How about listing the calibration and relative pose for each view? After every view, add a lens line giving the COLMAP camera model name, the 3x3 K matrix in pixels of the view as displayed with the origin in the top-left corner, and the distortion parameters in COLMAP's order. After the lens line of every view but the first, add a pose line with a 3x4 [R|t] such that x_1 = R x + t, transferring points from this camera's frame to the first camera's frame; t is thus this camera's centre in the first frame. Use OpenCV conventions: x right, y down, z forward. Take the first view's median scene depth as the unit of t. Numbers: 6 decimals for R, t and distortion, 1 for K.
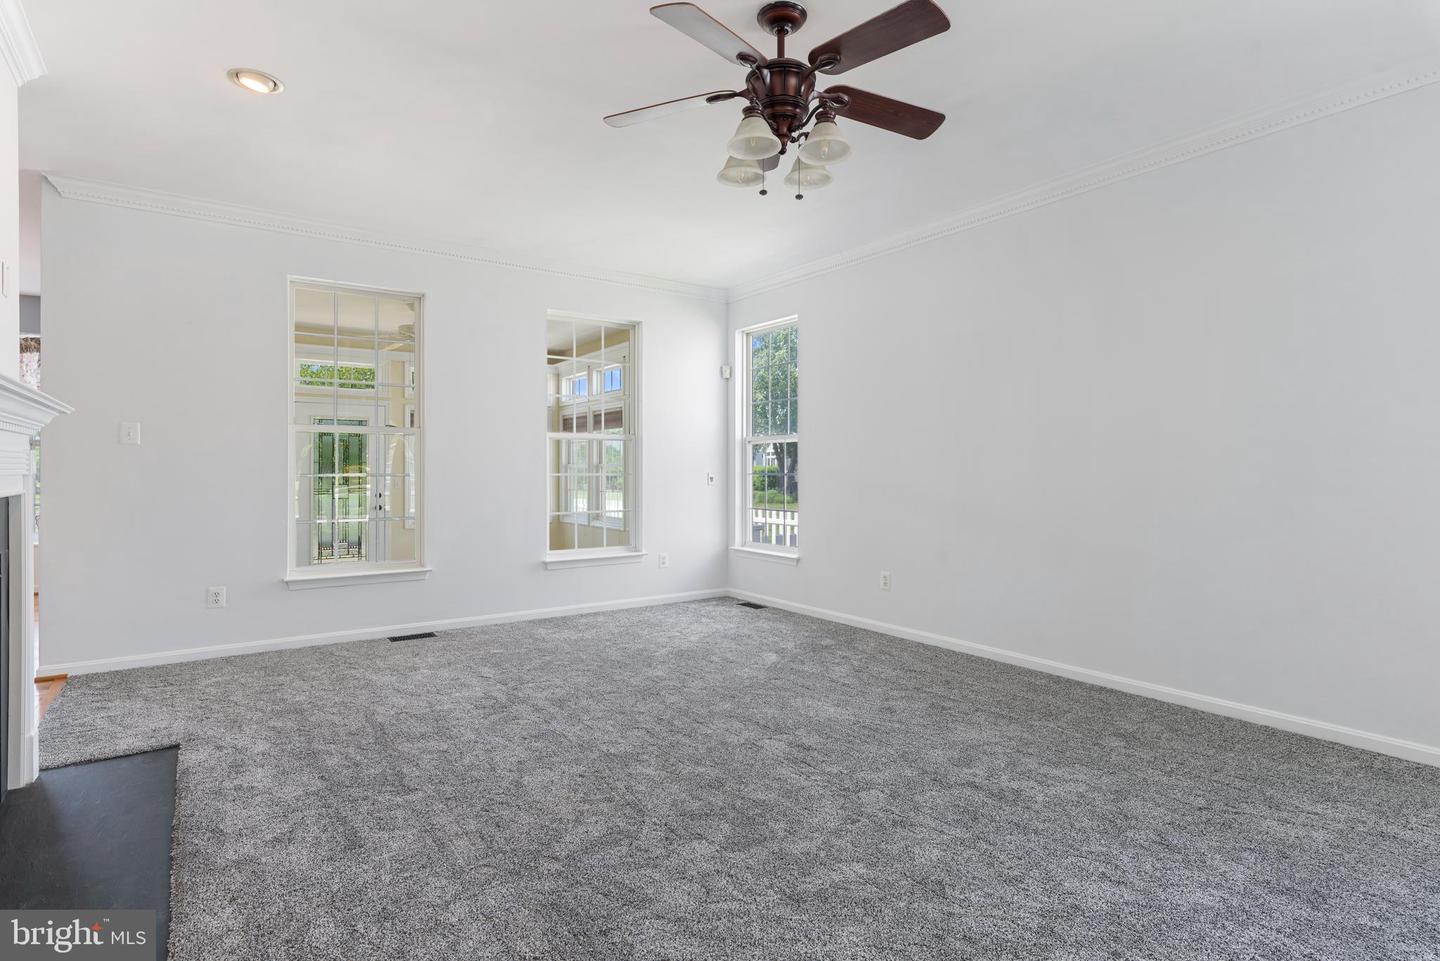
lens RADIAL K [[740.5, 0, 720.8], [0, 740.5, 469.8], [0, 0, 1]] dist [-0.000547, -0.000017]
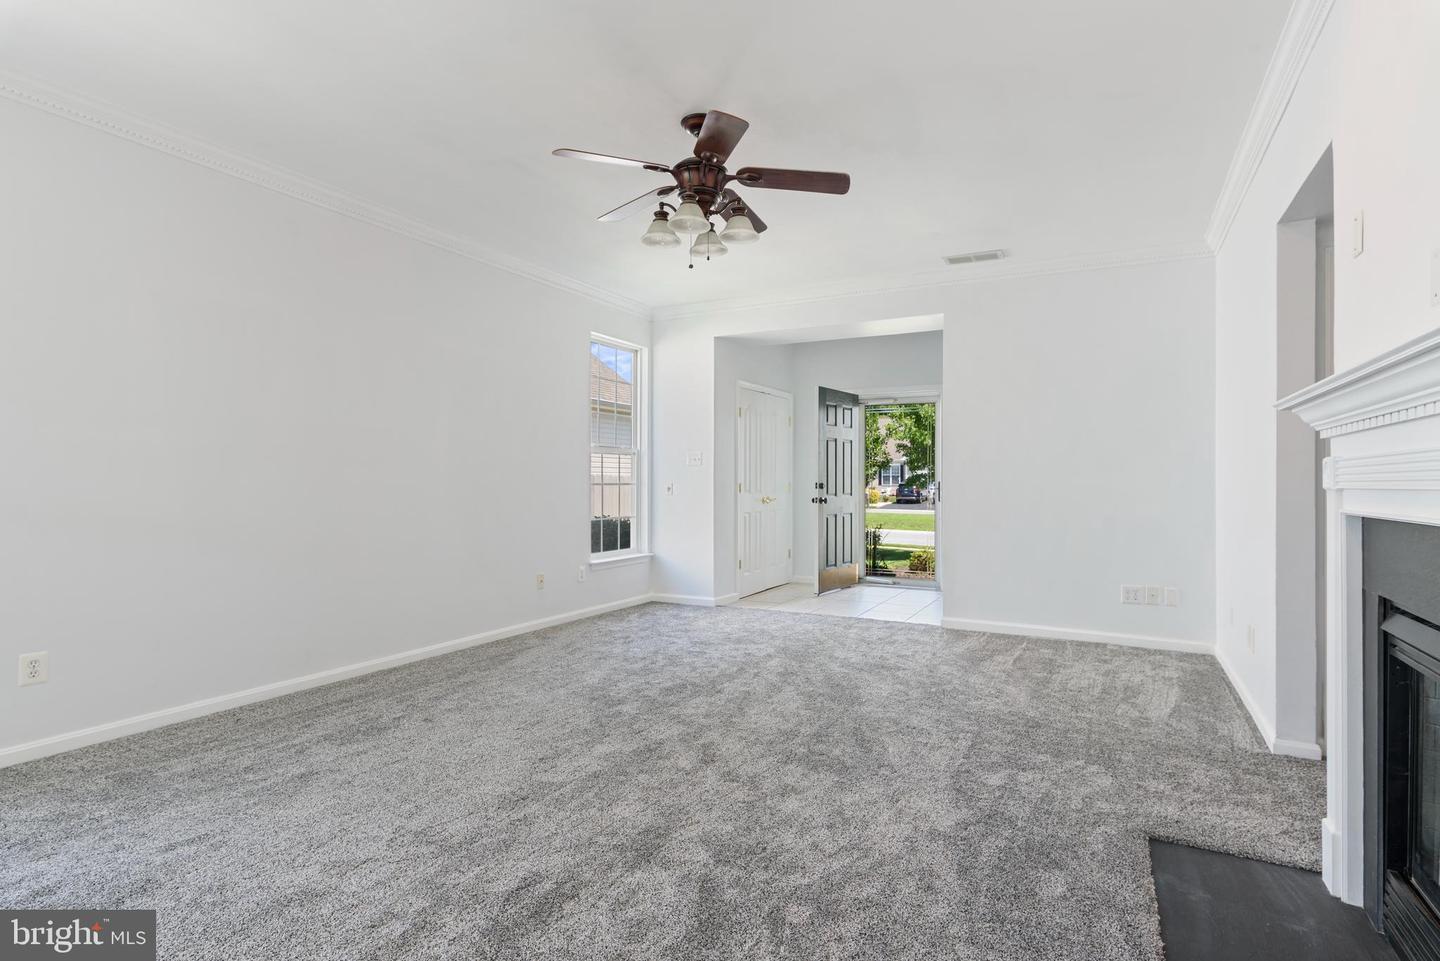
lens RADIAL K [[731.7, 0, 720.0], [0, 731.7, 480.5], [0, 0, 1]] dist [0.000717, -0.001312]
pose [[-0.448019, 0.001534, 0.894023, -0.711684], [-0.002196, 0.999994, -0.002816, 0.001732], [-0.894021, -0.003225, -0.448013, 1.024546]]
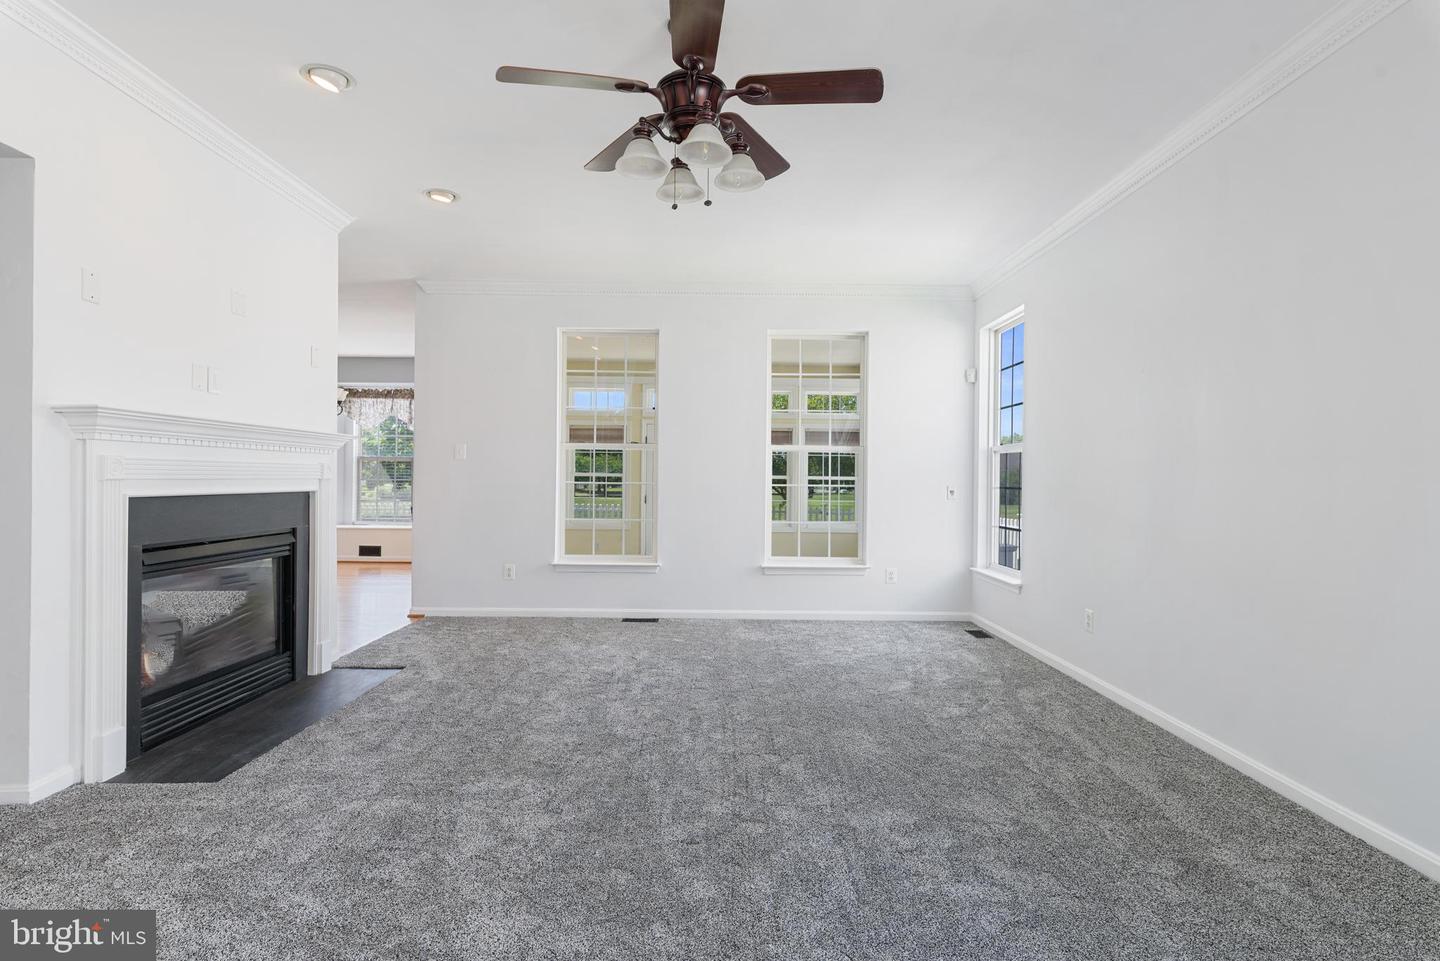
lens RADIAL K [[731.7, 0, 720.0], [0, 731.7, 480.5], [0, 0, 1]] dist [0.000717, -0.001312]
pose [[0.819489, 0.008507, -0.573032, 0.460453], [-0.010588, 0.999944, -0.000297, 0.000996], [0.572997, 0.006310, 0.819533, 0.142918]]
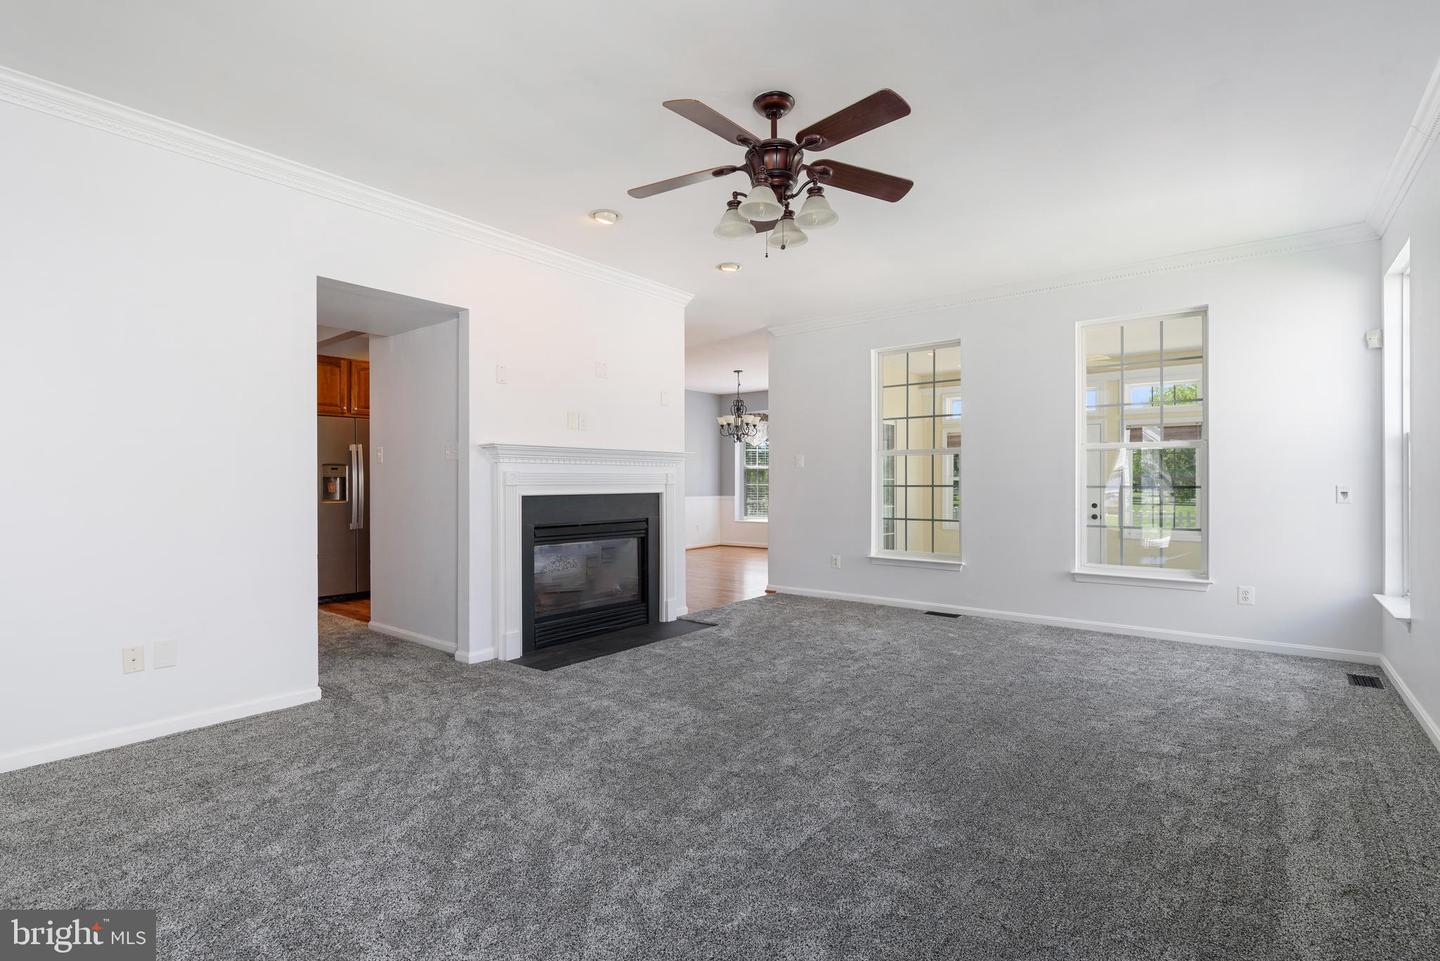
lens RADIAL K [[670.4, 0, 720.0], [0, 670.4, 480.5], [0, 0, 1]] dist [-0.001383, -0.000393]
pose [[0.277425, -0.004537, -0.960736, 0.739620], [0.000294, 0.999989, -0.004637, 0.003477], [0.960747, 0.001004, 0.277424, 0.412487]]
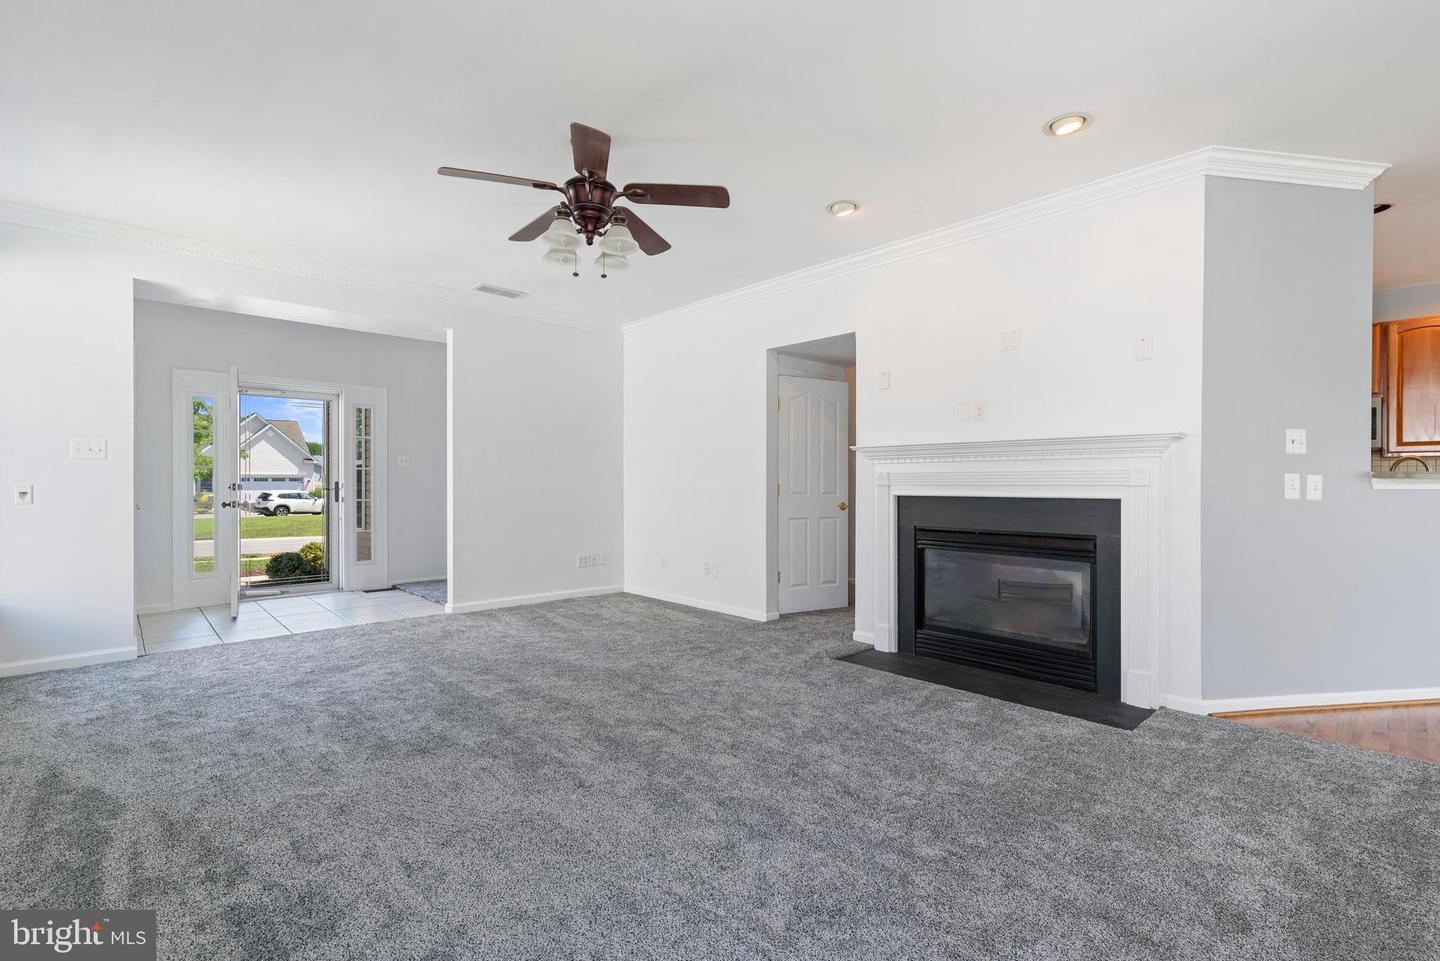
lens RADIAL K [[663.7, 0, 716.7], [0, 663.7, 483.6], [0, 0, 1]] dist [0.016605, -0.000064]
pose [[-0.990583, 0.001331, -0.136904, 0.016919], [0.001040, 0.999997, 0.002193, 0.000175], [0.136906, 0.002030, -0.990582, 1.499743]]
